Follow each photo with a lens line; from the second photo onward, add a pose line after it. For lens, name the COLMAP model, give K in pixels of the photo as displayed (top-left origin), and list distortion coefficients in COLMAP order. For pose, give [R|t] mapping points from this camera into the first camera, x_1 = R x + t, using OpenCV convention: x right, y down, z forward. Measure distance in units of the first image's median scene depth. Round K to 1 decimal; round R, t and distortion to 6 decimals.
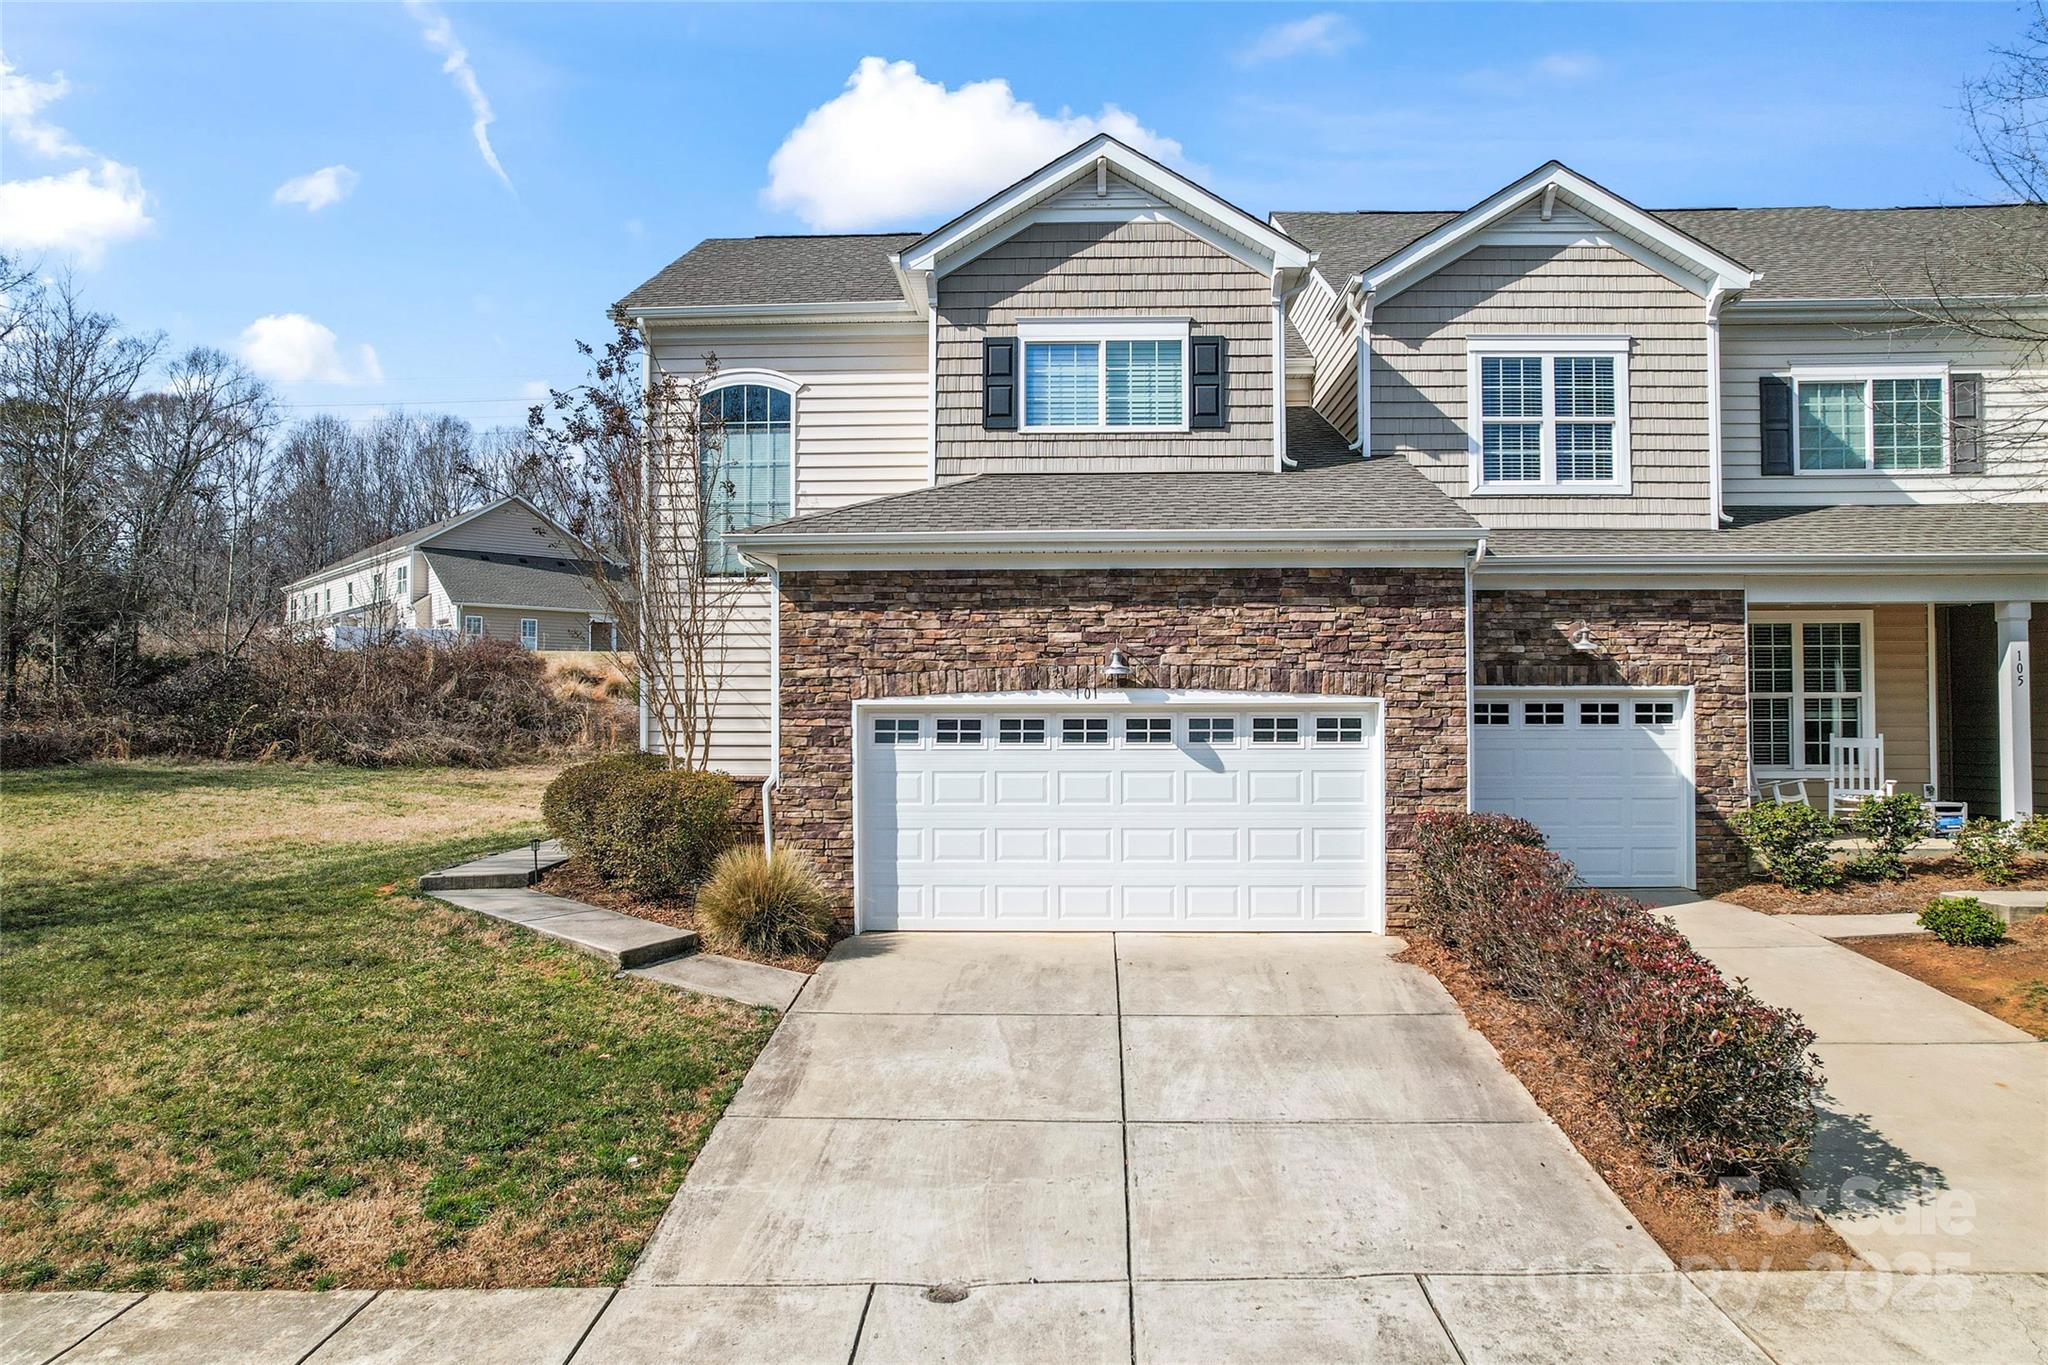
lens RADIAL K [[1313.7, 0, 1028.7], [0, 1313.7, 674.6], [0, 0, 1]] dist [-0.055341, 0.045698]
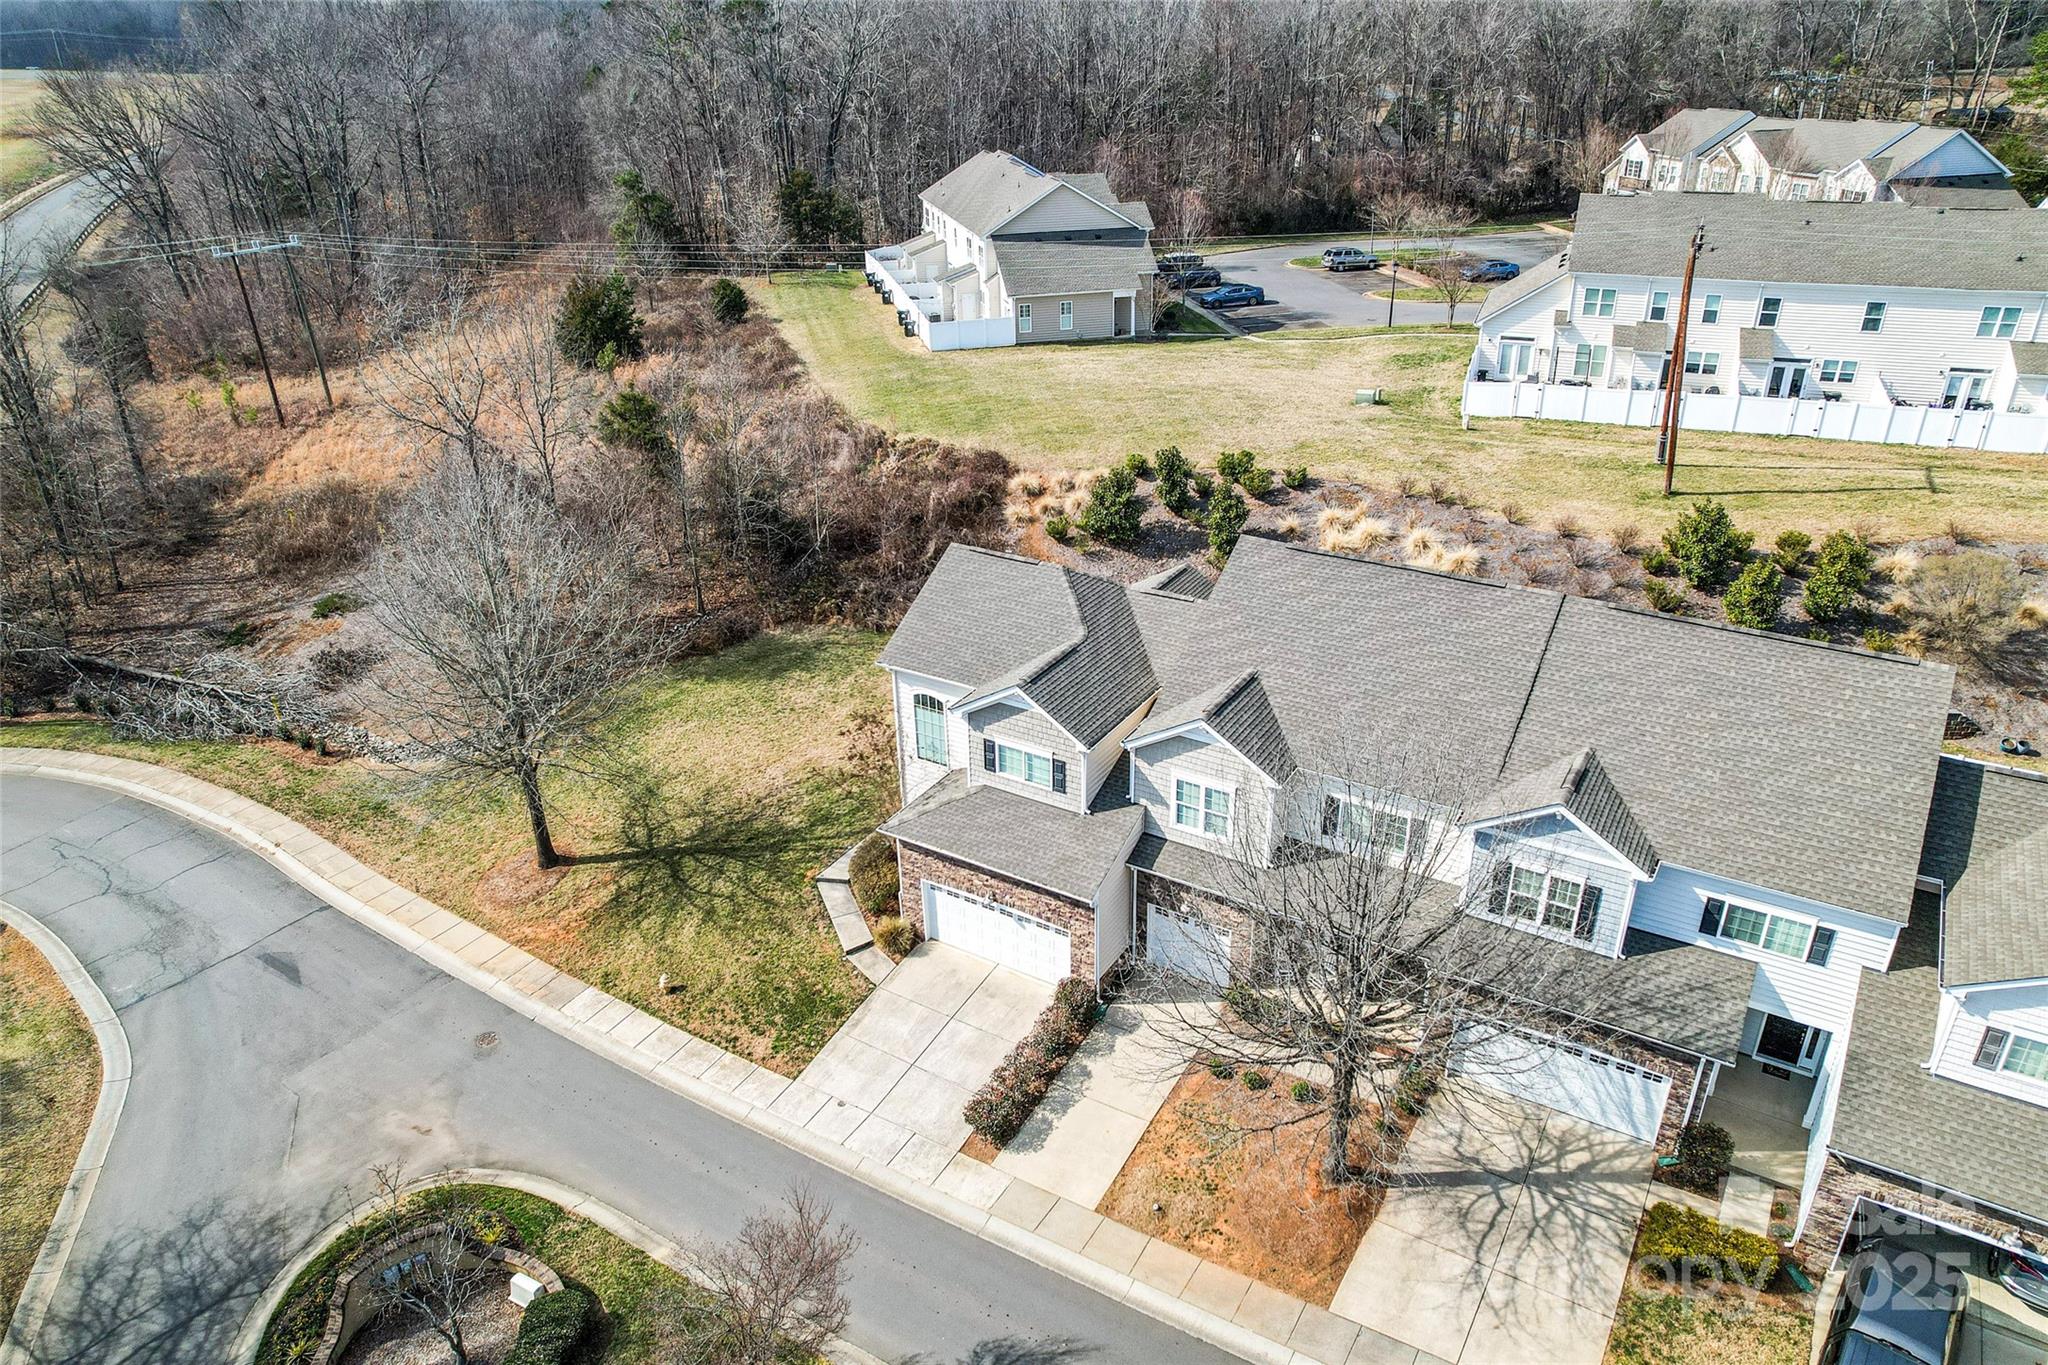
lens RADIAL K [[1313.7, 0, 1066.4], [0, 1313.7, 693.6], [0, 0, 1]] dist [-0.055341, 0.045698]
pose [[0.874634, 0.206097, -0.438793, 1.327622], [0.035089, 0.875844, 0.481318, -1.707216], [0.483512, -0.436373, 0.758811, -0.903589]]
